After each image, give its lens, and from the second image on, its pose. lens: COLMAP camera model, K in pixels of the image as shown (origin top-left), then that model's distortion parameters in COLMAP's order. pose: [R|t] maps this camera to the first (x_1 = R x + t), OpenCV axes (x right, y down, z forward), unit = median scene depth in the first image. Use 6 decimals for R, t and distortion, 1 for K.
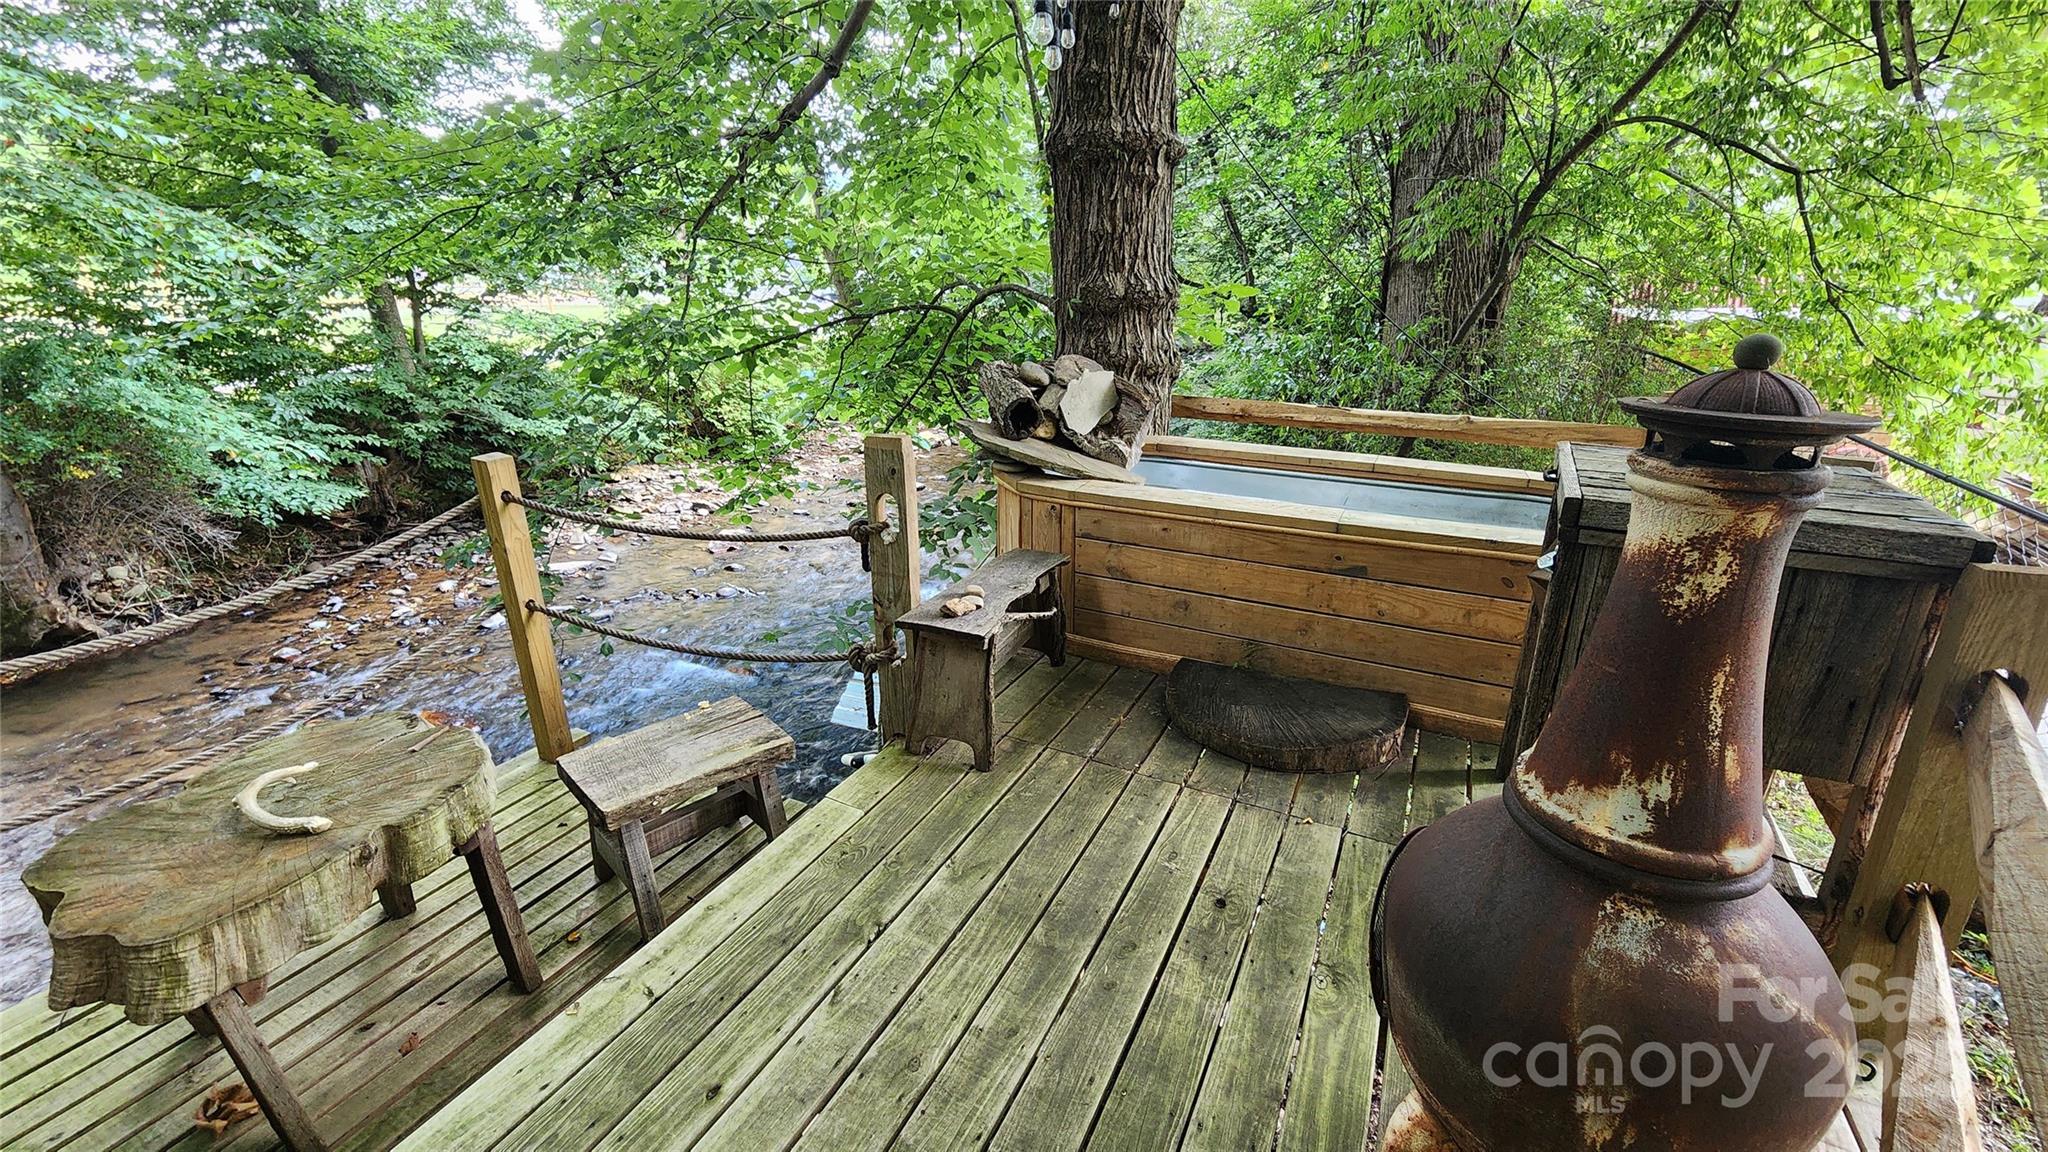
lens RADIAL K [[828.7, 0, 1024.0], [0, 828.7, 576.0], [0, 0, 1]] dist [-0.000761, -0.000155]
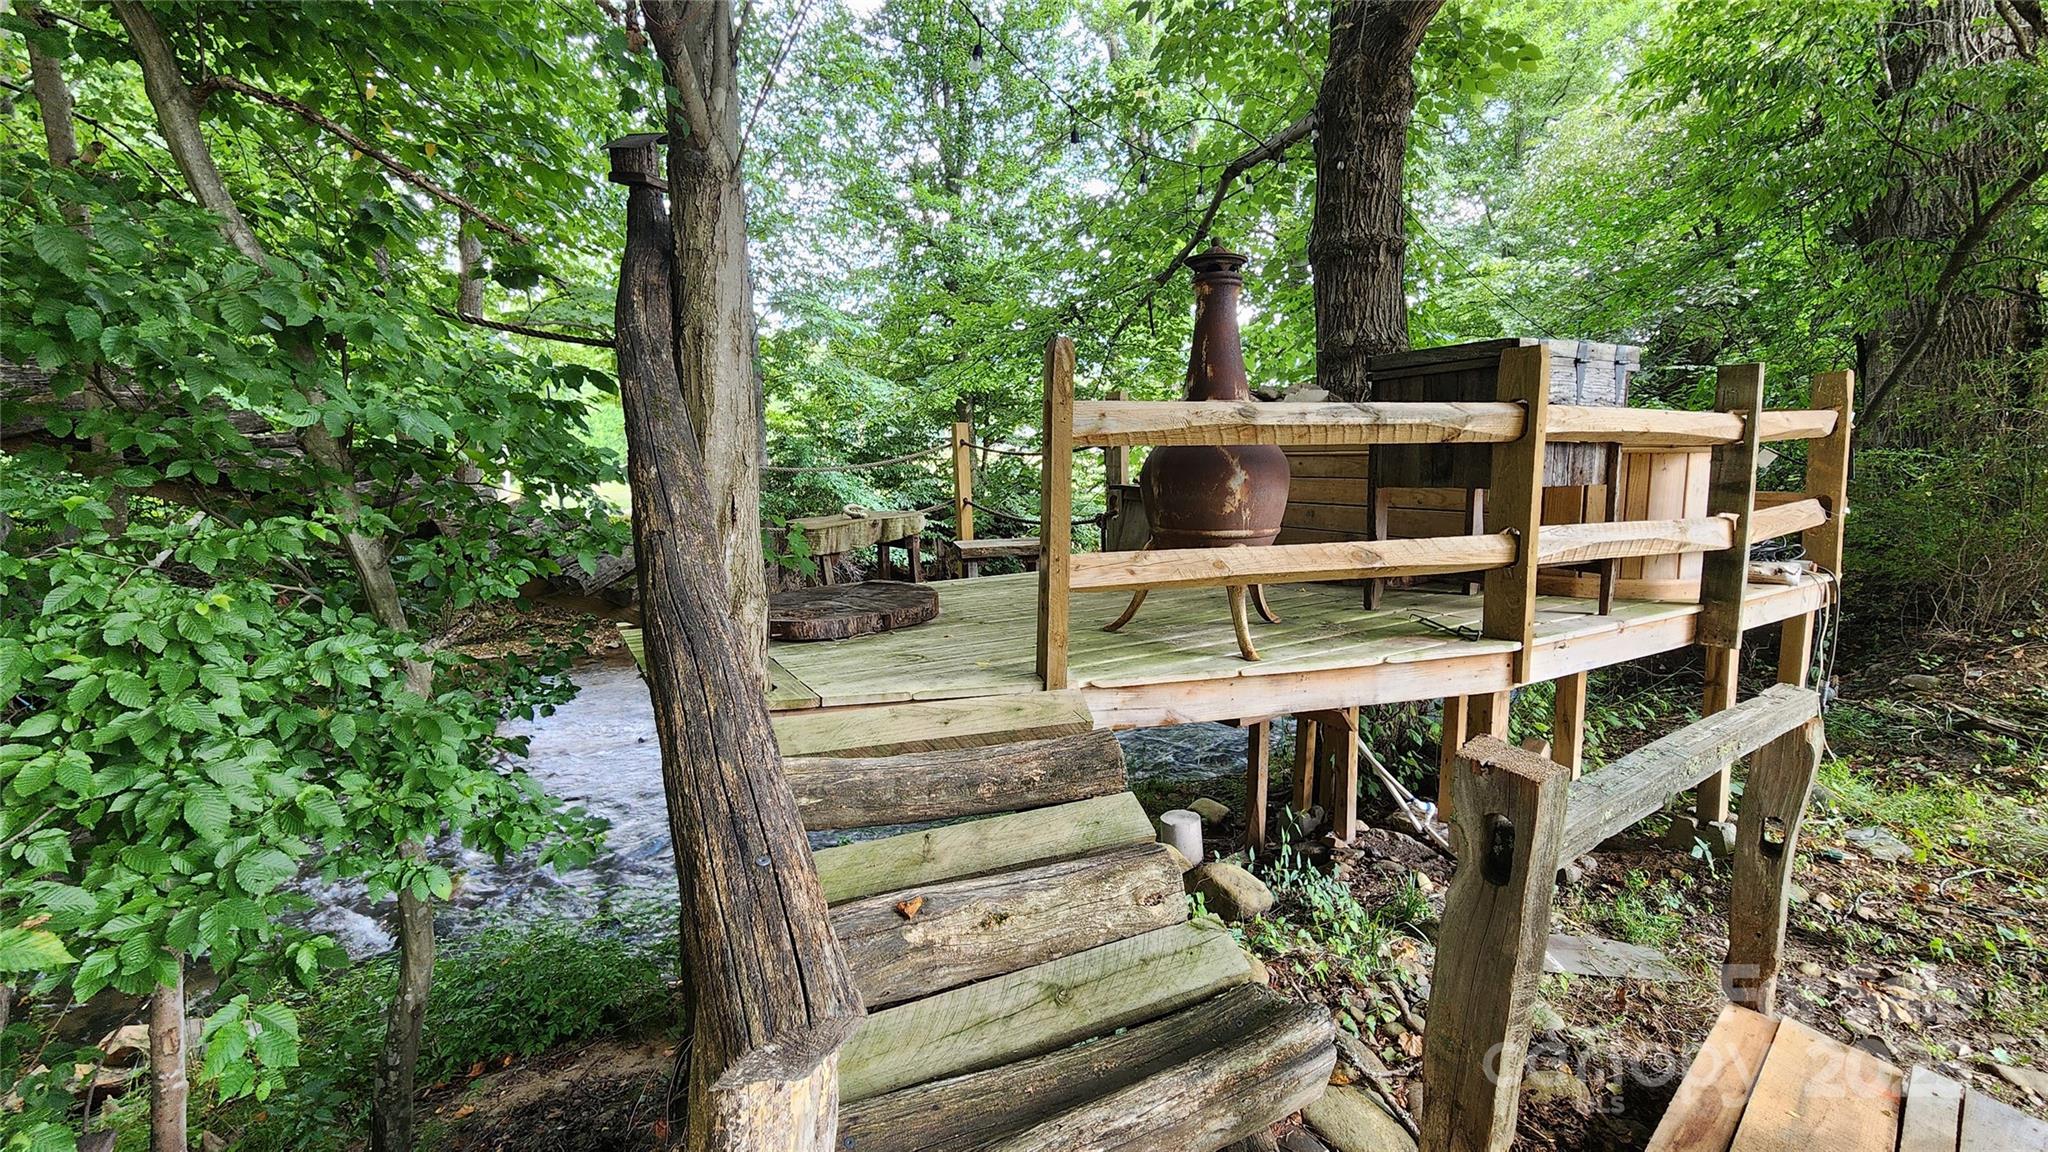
lens RADIAL K [[828.7, 0, 1024.0], [0, 828.7, 576.0], [0, 0, 1]] dist [-0.000761, -0.000155]
pose [[0.833747, 0.066101, -0.548176, 0.456547], [-0.174058, 0.973652, -0.147327, 0.356227], [0.523994, 0.218248, 0.823285, -0.378657]]
